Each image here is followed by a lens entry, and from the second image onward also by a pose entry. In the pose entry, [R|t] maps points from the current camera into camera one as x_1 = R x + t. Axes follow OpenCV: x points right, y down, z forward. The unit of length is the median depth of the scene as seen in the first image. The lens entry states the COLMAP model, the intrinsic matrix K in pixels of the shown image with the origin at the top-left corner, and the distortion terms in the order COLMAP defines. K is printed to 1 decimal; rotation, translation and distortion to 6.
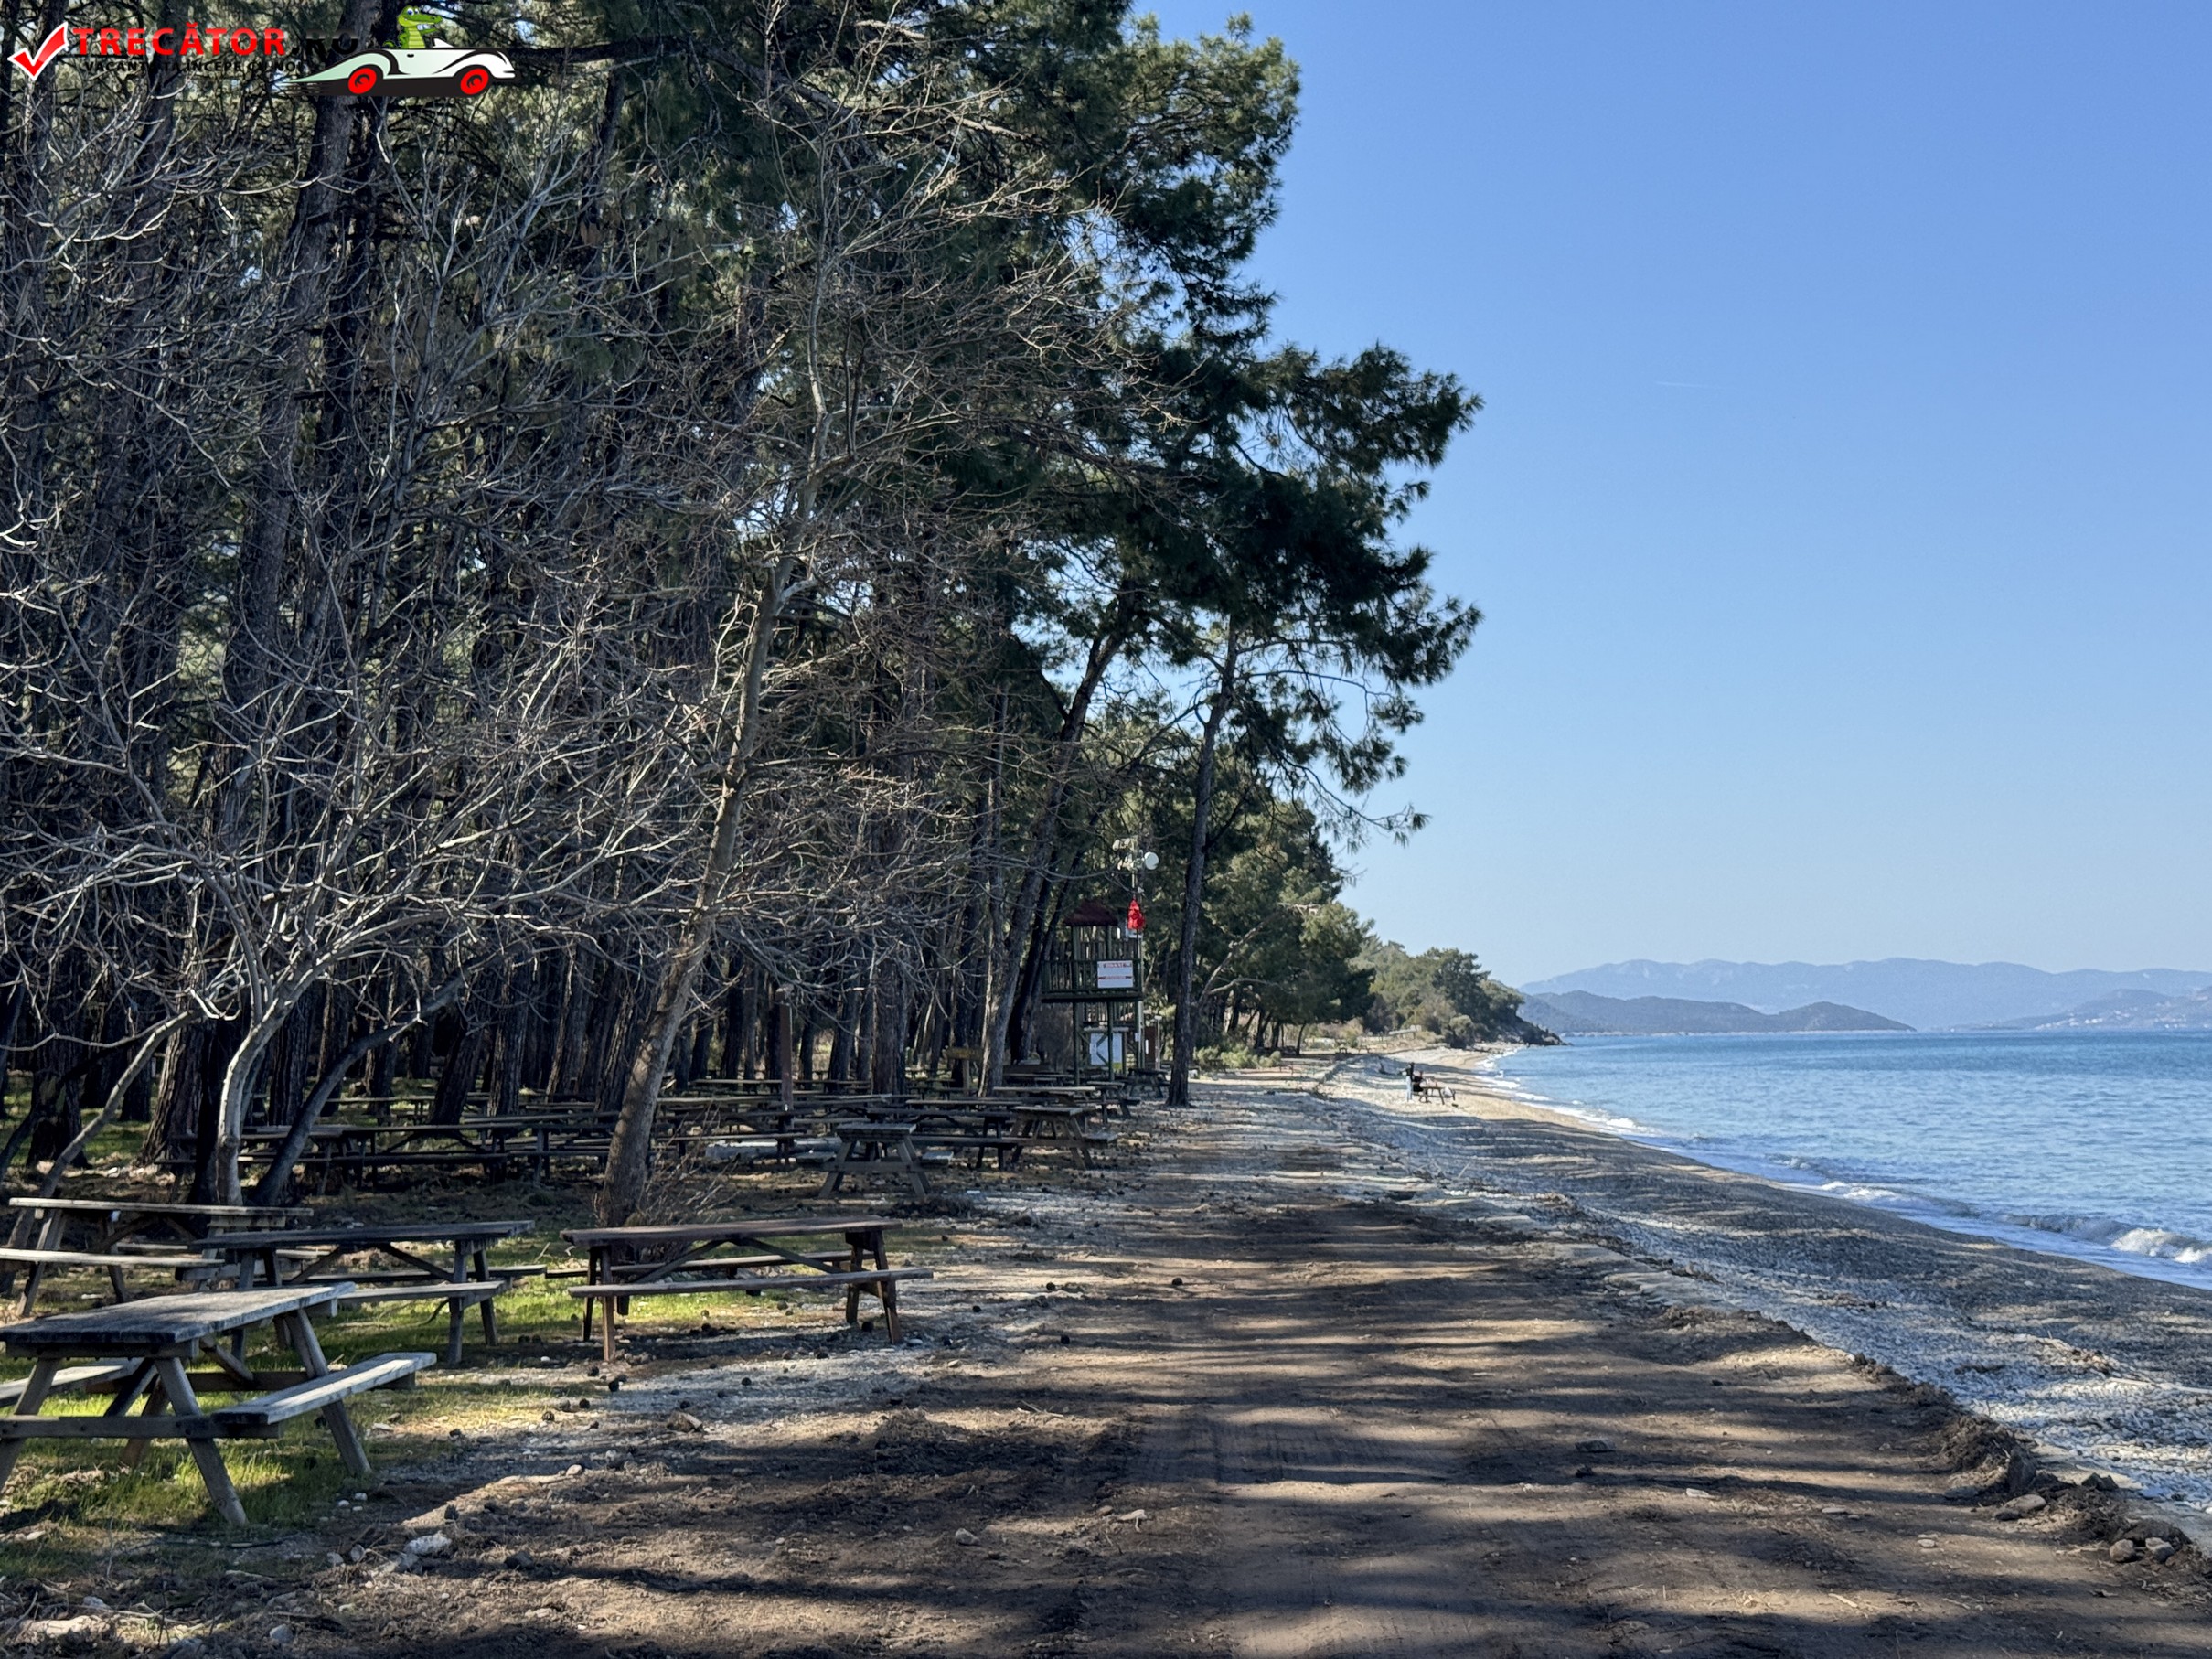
lens RADIAL K [[3058.7, 0, 1106.0], [0, 3058.7, 829.5], [0, 0, 1]] dist [0.125998, -0.019082]
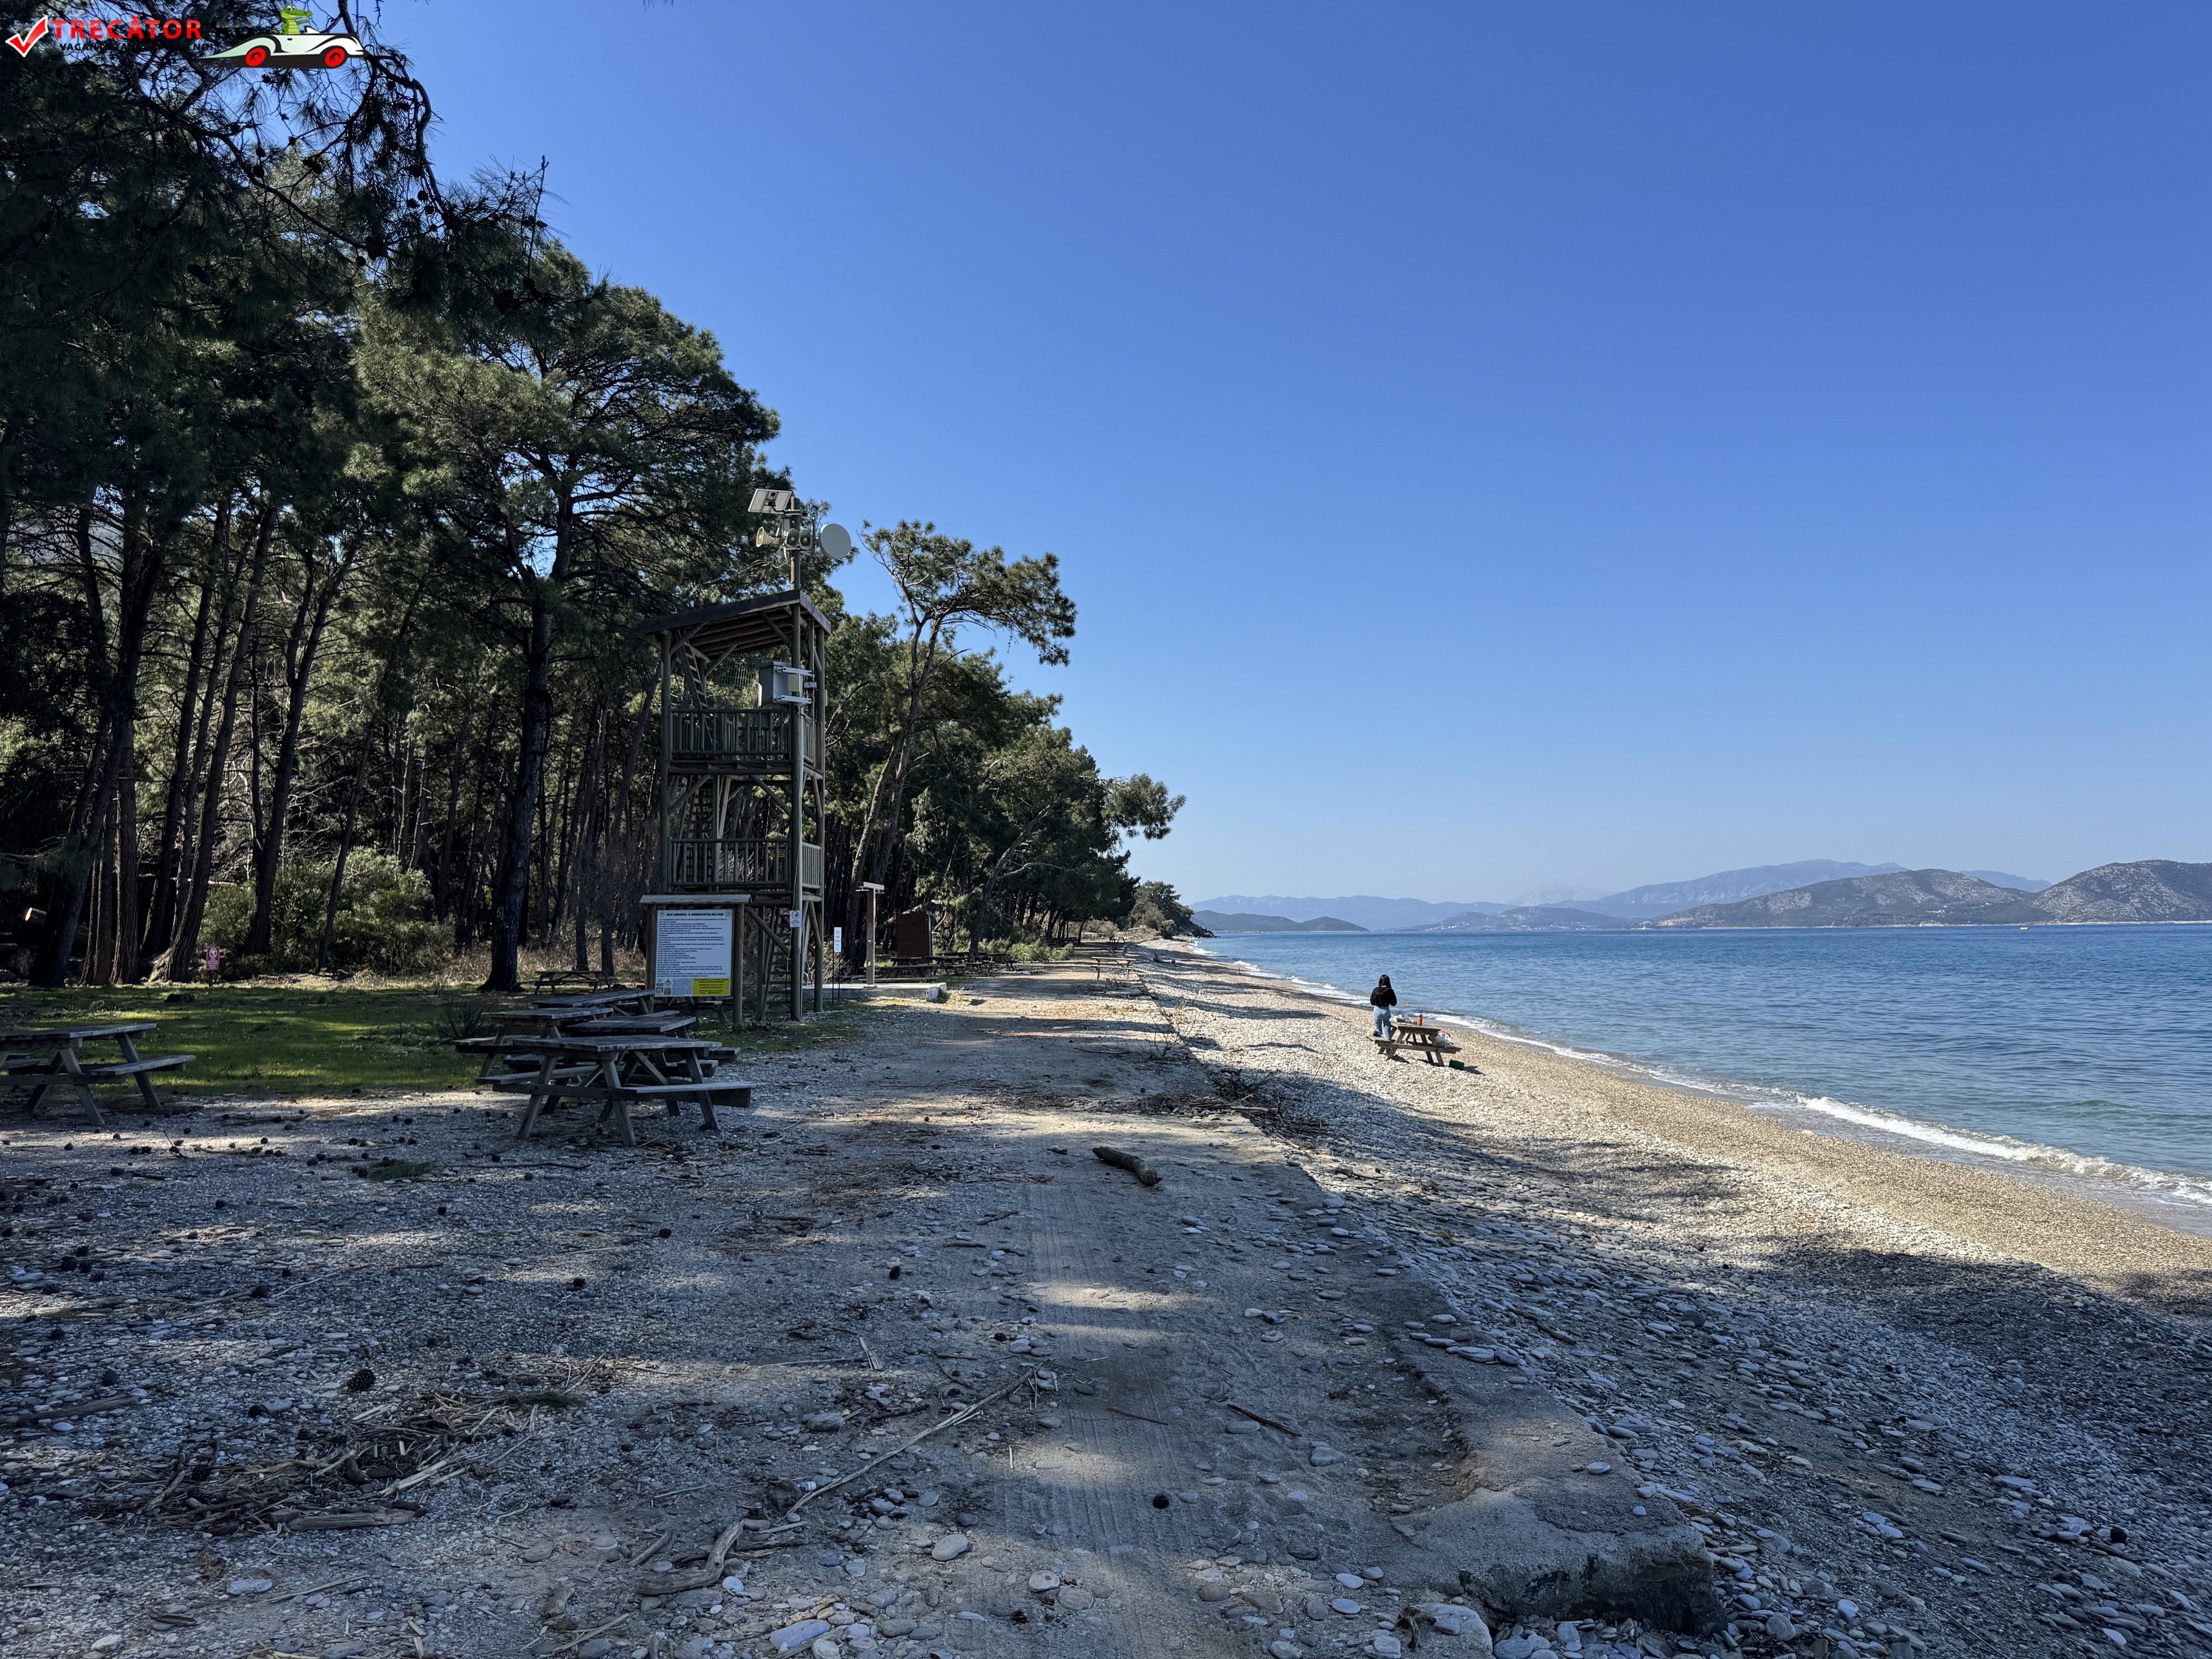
lens RADIAL K [[1531.1, 0, 1074.4], [0, 1531.1, 842.8], [0, 0, 1]] dist [0.006638, -0.000205]
pose [[0.997674, 0.013445, 0.066828, 0.013129], [-0.014089, 0.999859, 0.009186, 0.019426], [-0.066695, -0.010107, 0.997722, 0.277600]]
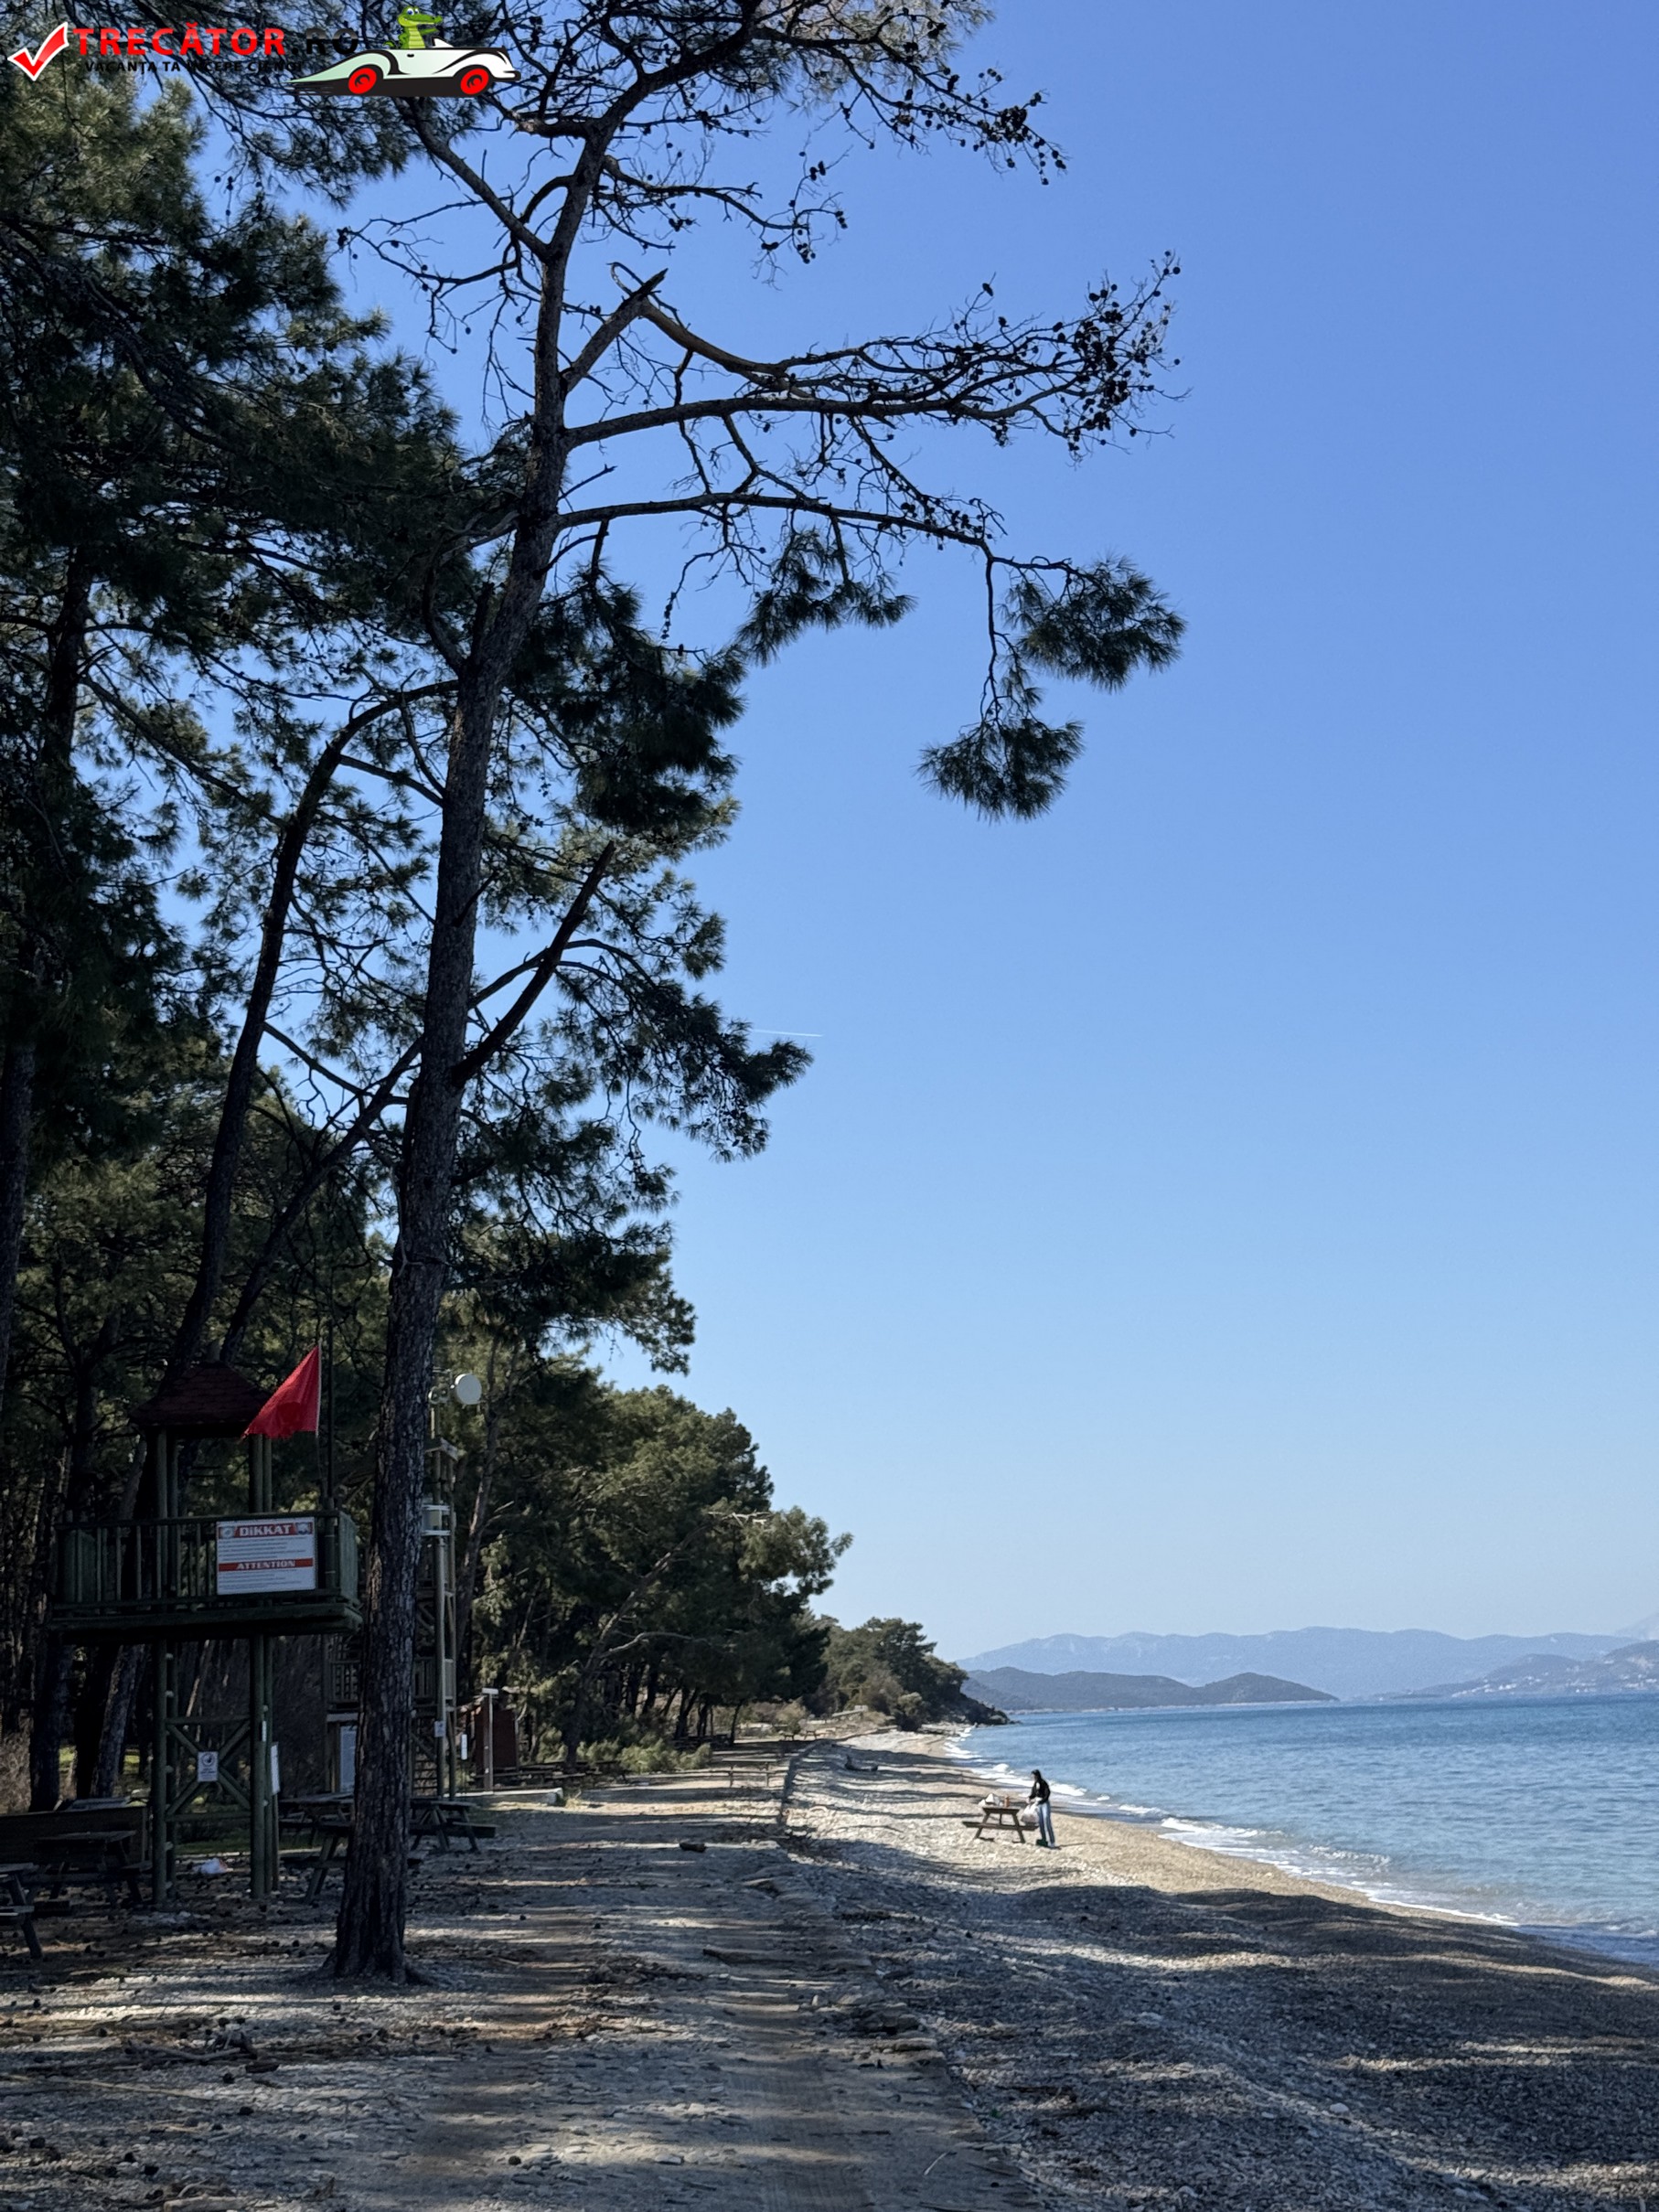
lens RADIAL K [[3058.7, 0, 829.5], [0, 3058.7, 1106.0], [0, 0, 1]] dist [0.125998, -0.019082]
pose [[0.995046, -0.006931, 0.099176, 0.009088], [0.019814, 0.991379, -0.129517, 0.011592], [-0.097423, 0.130841, 0.986605, 0.167727]]
